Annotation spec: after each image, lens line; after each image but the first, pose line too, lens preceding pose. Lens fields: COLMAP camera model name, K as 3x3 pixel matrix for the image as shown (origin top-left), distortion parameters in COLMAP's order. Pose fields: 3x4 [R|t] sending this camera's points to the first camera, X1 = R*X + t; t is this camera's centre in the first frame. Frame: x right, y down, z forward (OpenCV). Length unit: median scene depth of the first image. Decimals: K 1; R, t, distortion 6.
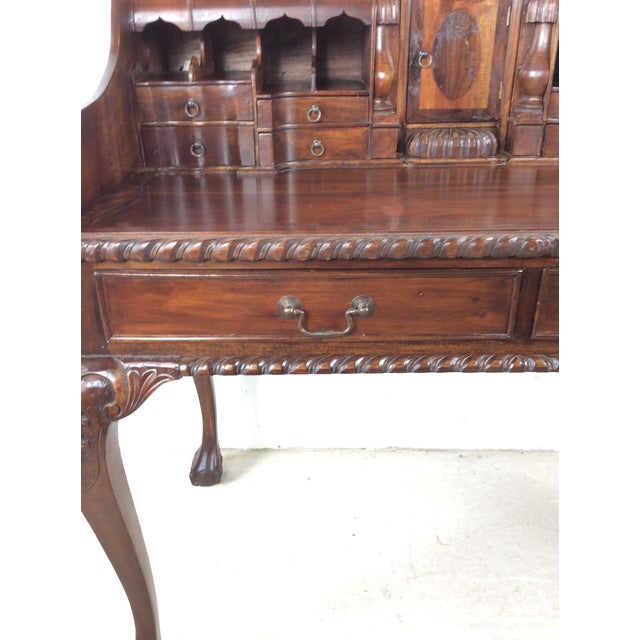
lens RADIAL K [[623.3, 0, 320.0], [0, 623.3, 320.0], [0, 0, 1]] dist [0.051213, -0.030103]
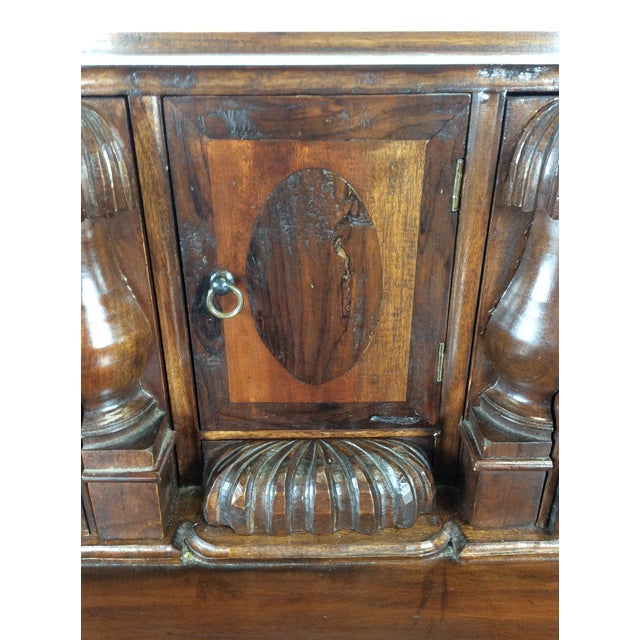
lens RADIAL K [[591.8, 0, 320.0], [0, 591.8, 320.0], [0, 0, 1]] dist [0.076938, -0.145779]
pose [[0.999311, -0.005782, 0.036649, 0.200165], [0.005532, 0.999961, 0.006931, -0.388496], [-0.036688, -0.006724, 0.999304, 0.640141]]
